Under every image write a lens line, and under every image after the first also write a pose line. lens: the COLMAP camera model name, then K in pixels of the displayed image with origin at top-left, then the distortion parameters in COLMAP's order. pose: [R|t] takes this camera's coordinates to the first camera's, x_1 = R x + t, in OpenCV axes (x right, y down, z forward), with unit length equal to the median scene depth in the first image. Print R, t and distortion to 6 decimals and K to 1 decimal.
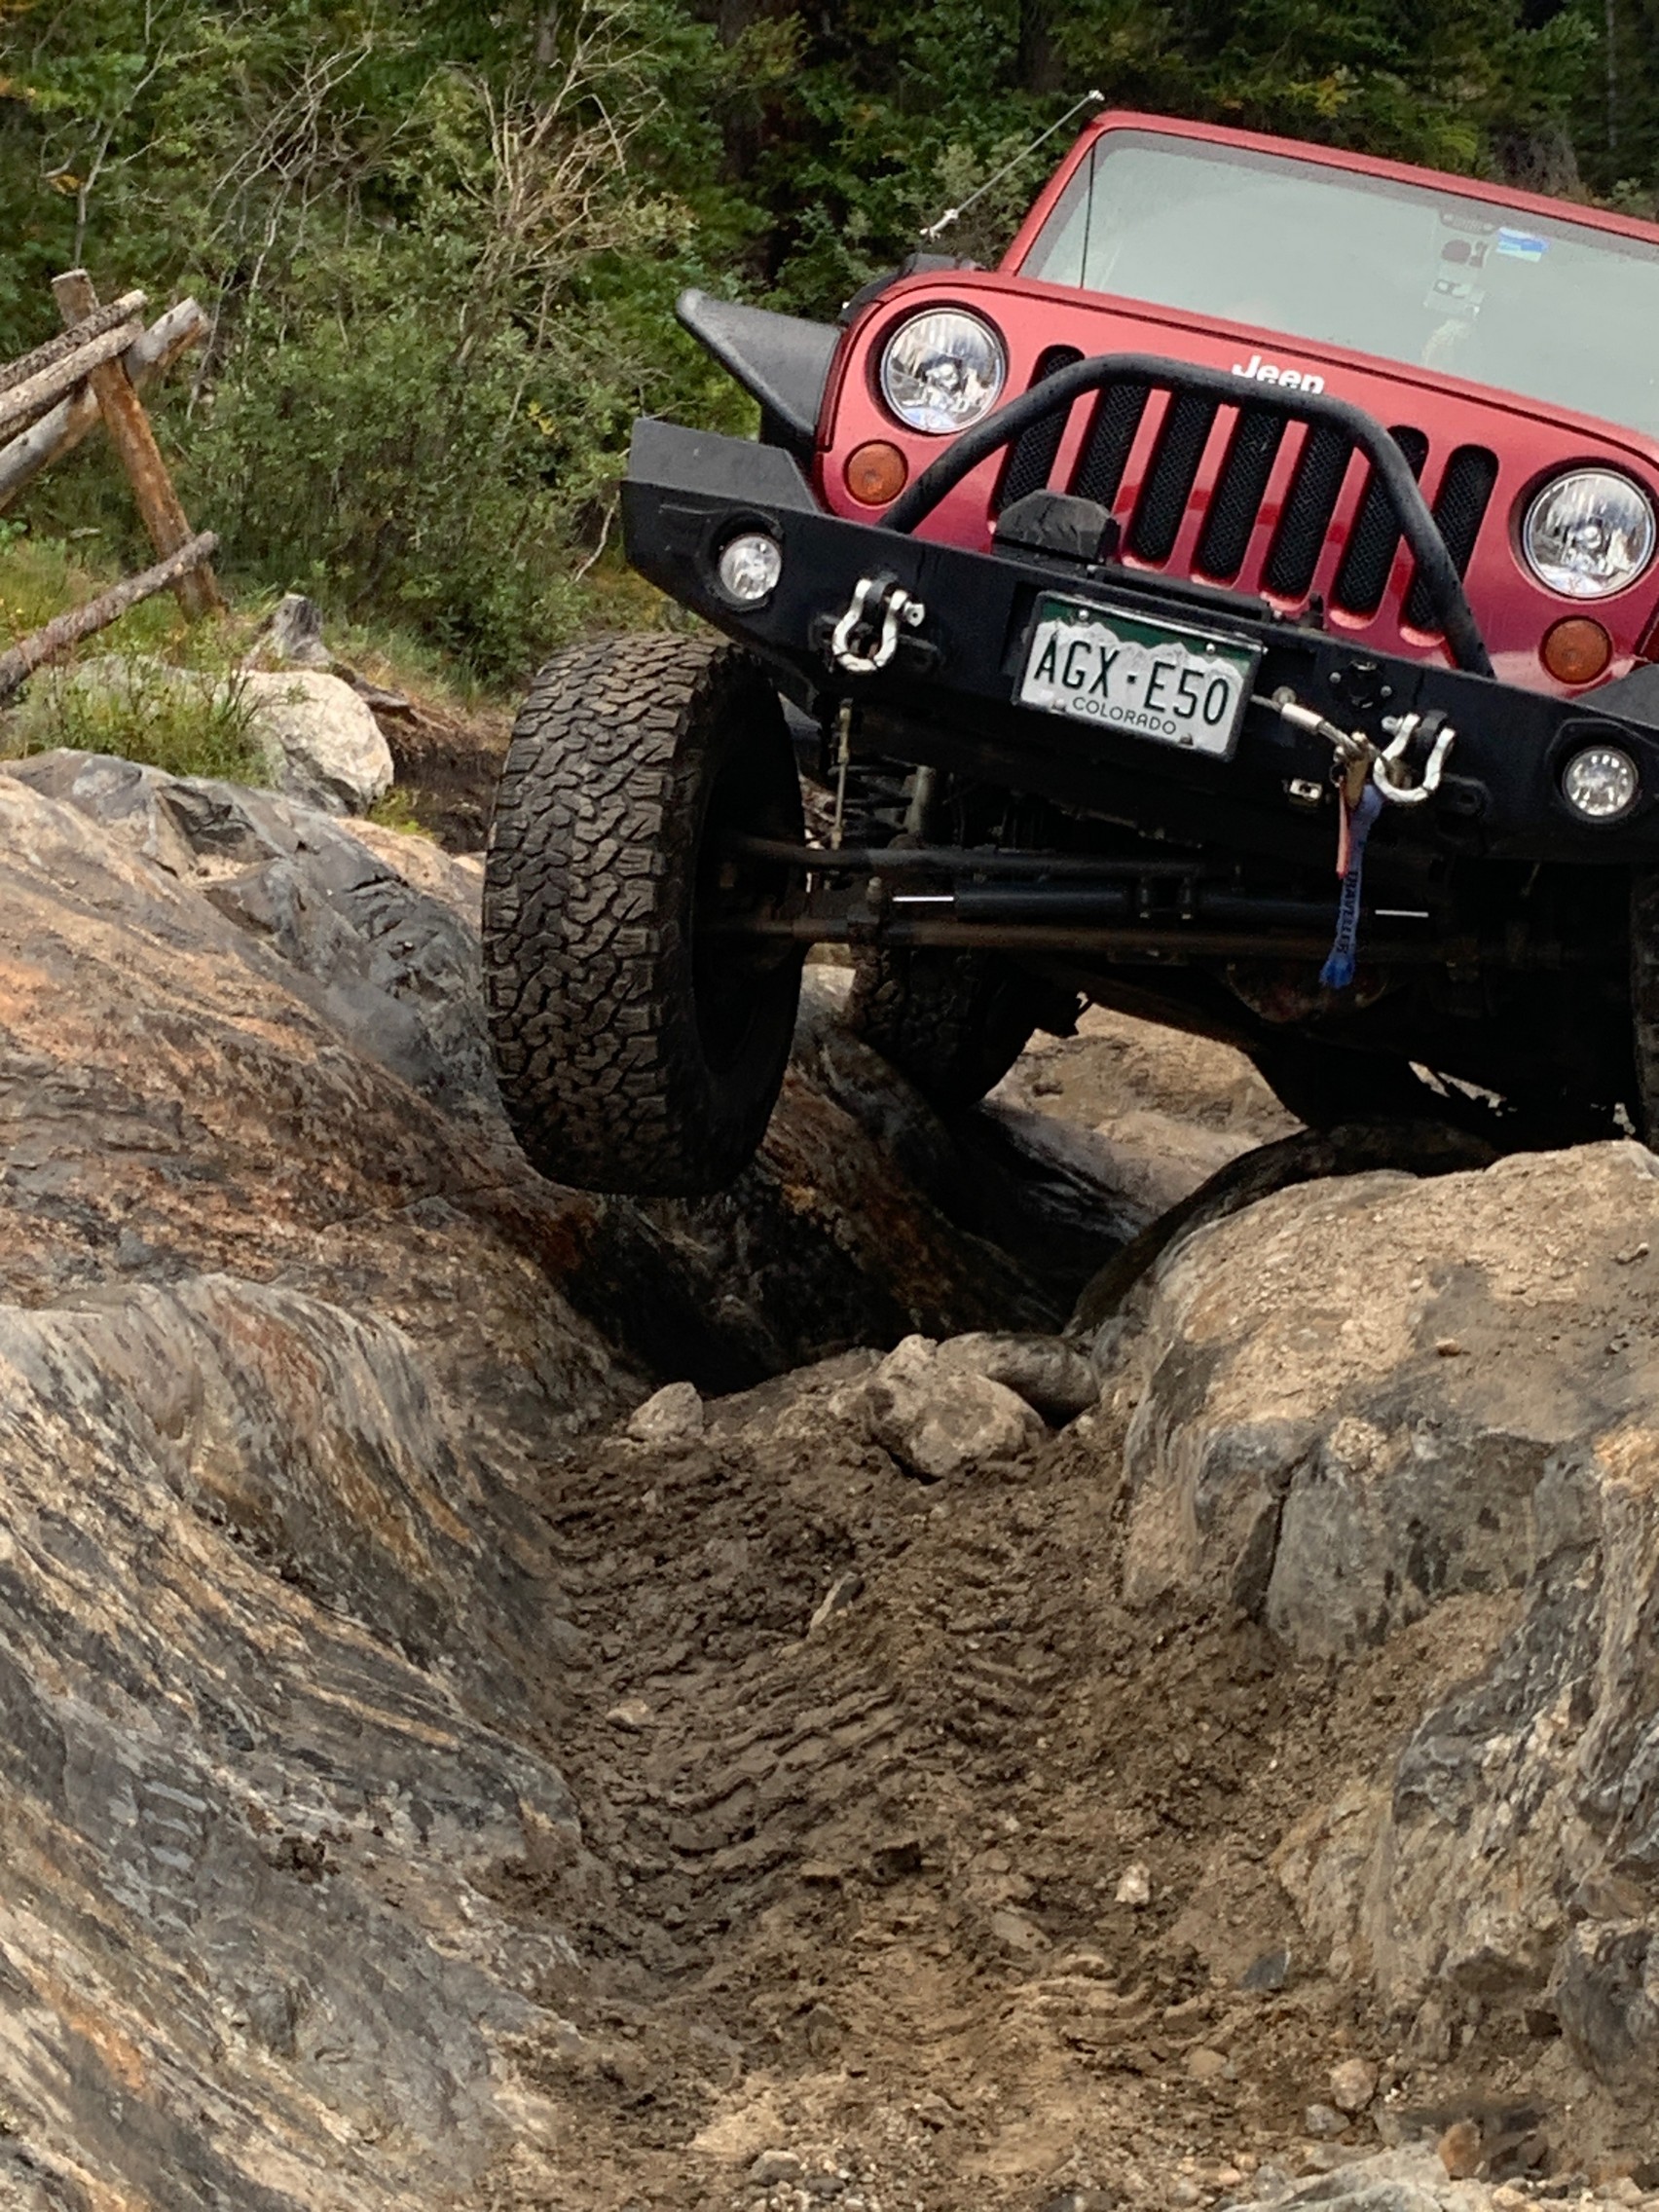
lens RADIAL K [[4504.3, 0, 826.1], [0, 4504.3, 990.3], [0, 0, 1]] dist [0.213546, 0.047563]
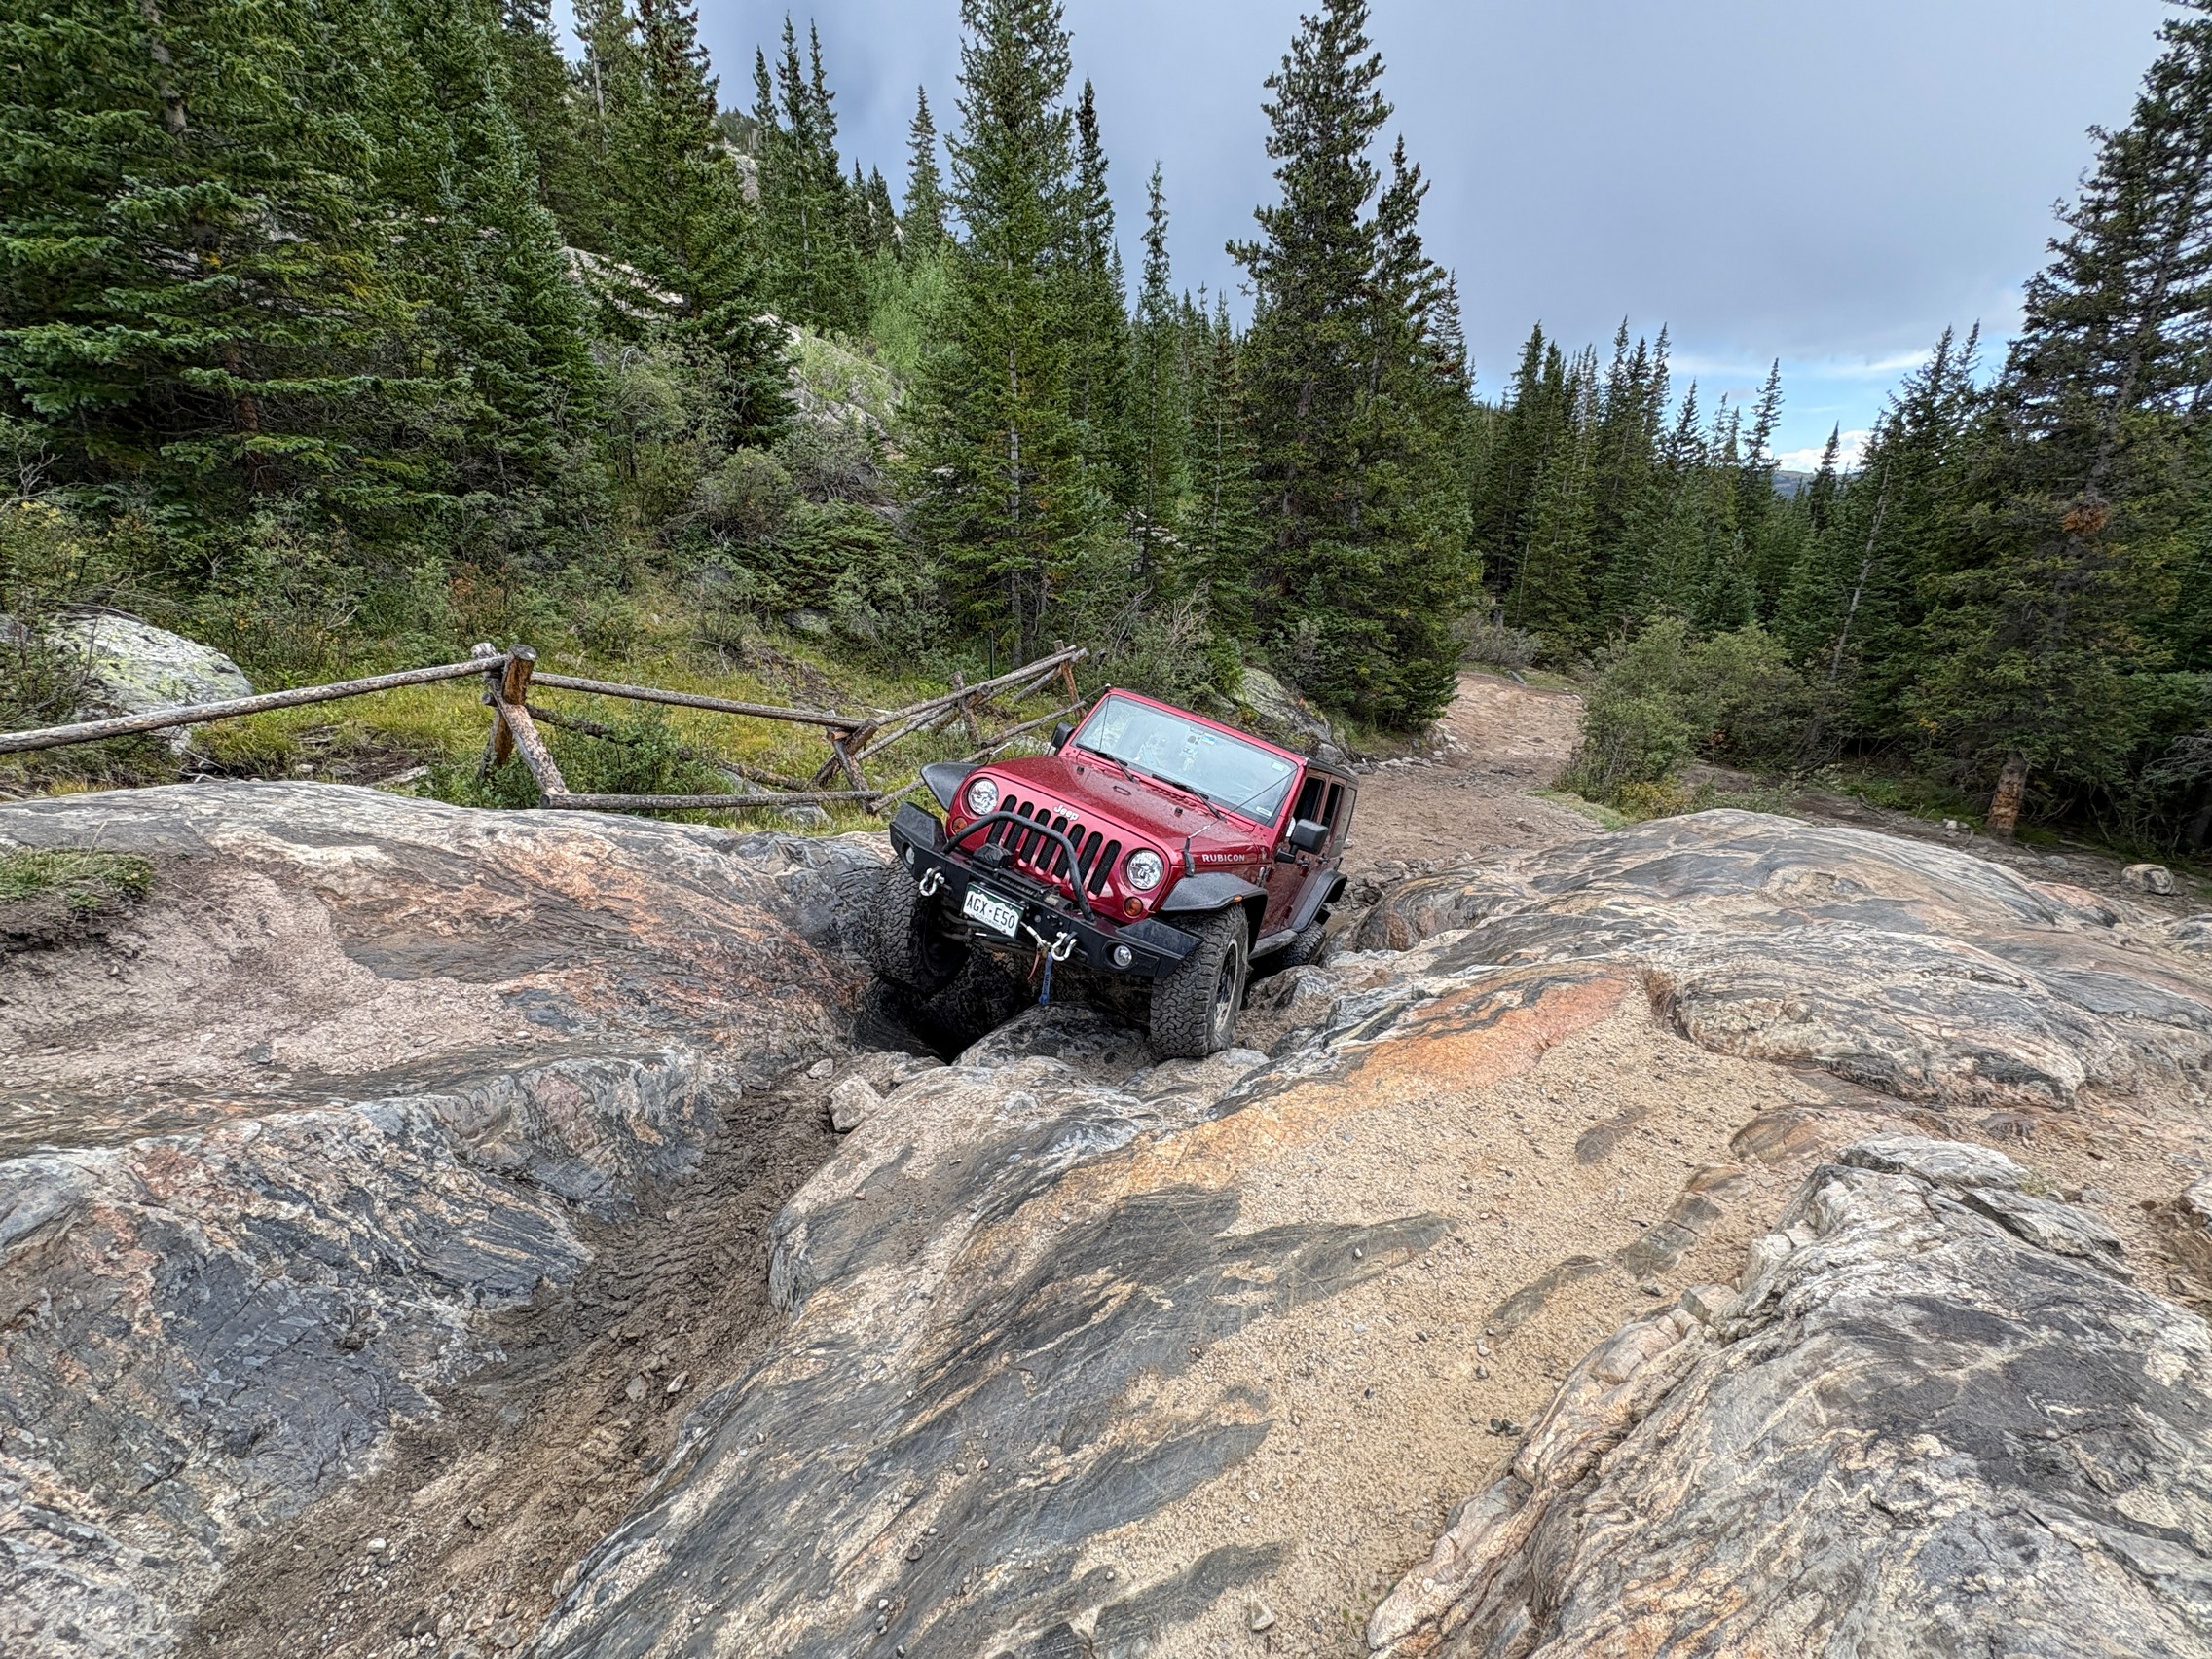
lens RADIAL K [[902.5, 0, 1101.7], [0, 902.5, 831.1], [0, 0, 1]] dist [-0.001801, 0.000403]
pose [[0.957686, 0.145919, -0.248082, 0.359567], [-0.124355, 0.987129, 0.100562, -0.206558], [0.259563, -0.065457, 0.963505, 0.467164]]
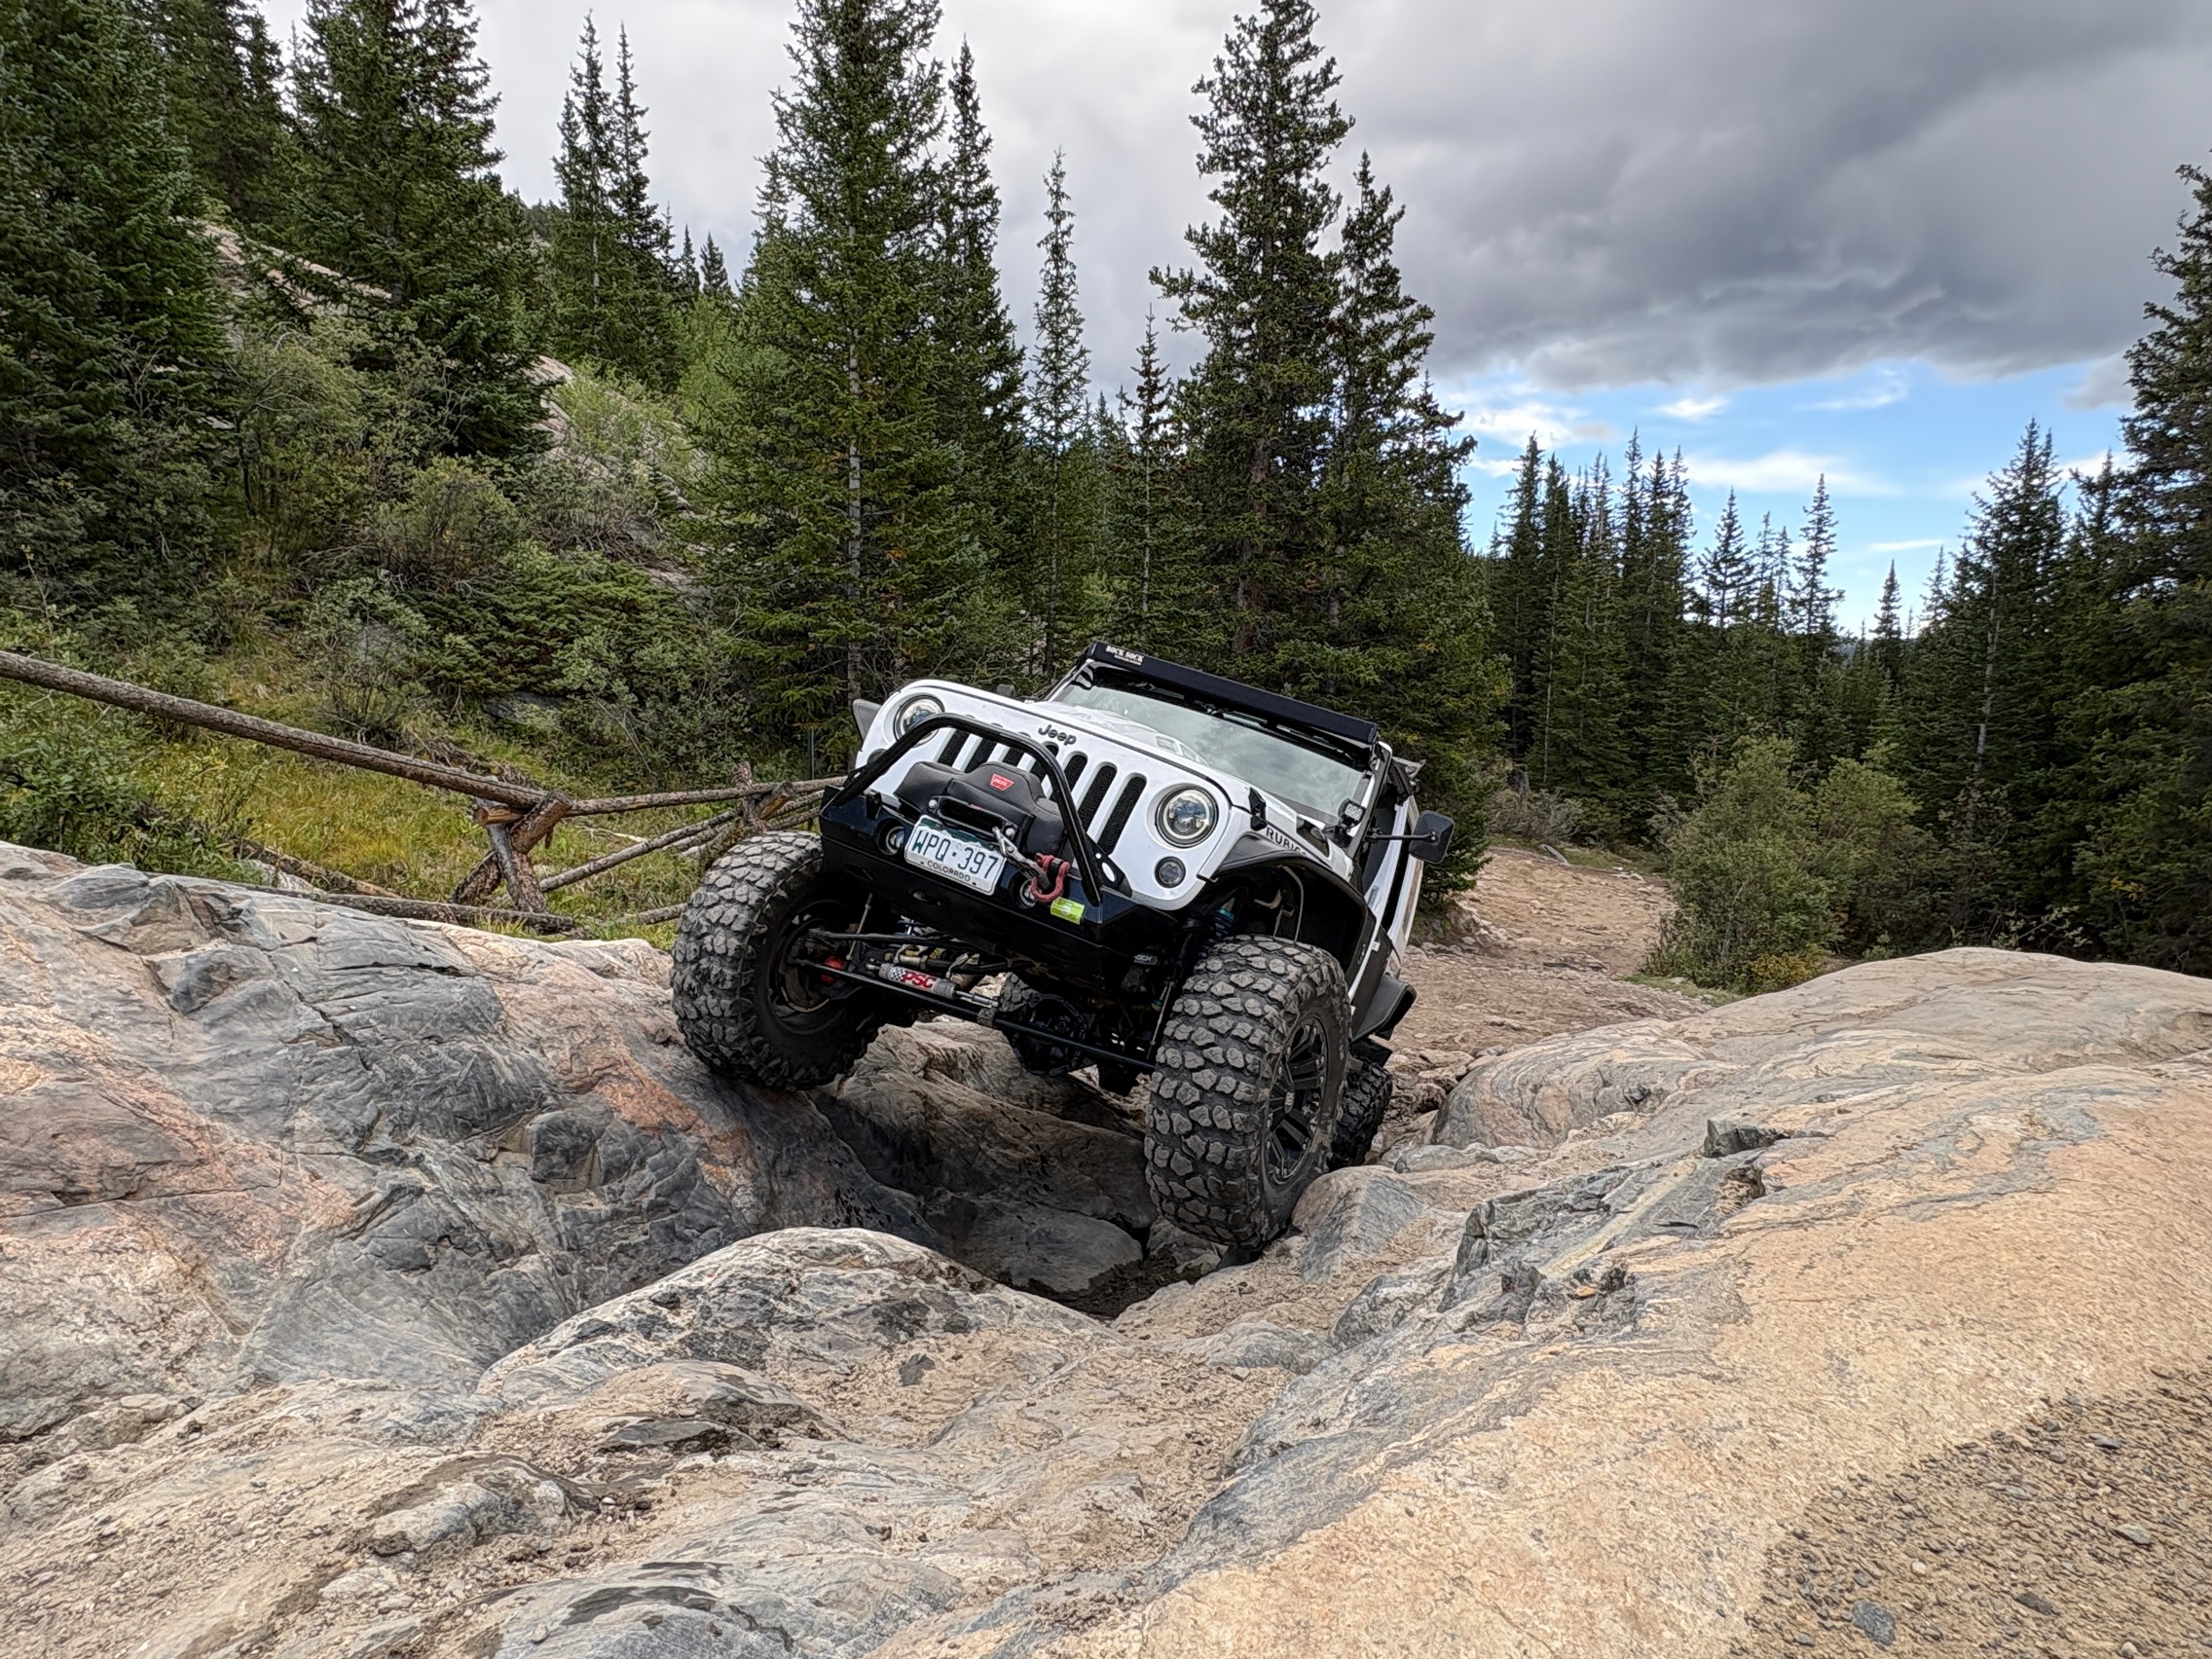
lens RADIAL K [[1216.8, 0, 1095.2], [0, 1216.8, 833.2], [0, 0, 1]] dist [0.000769, -0.000805]
pose [[0.976344, 0.089128, -0.196998, 0.320841], [-0.113628, 0.986638, -0.116765, -0.066740], [0.183958, 0.136388, 0.973426, 0.816970]]
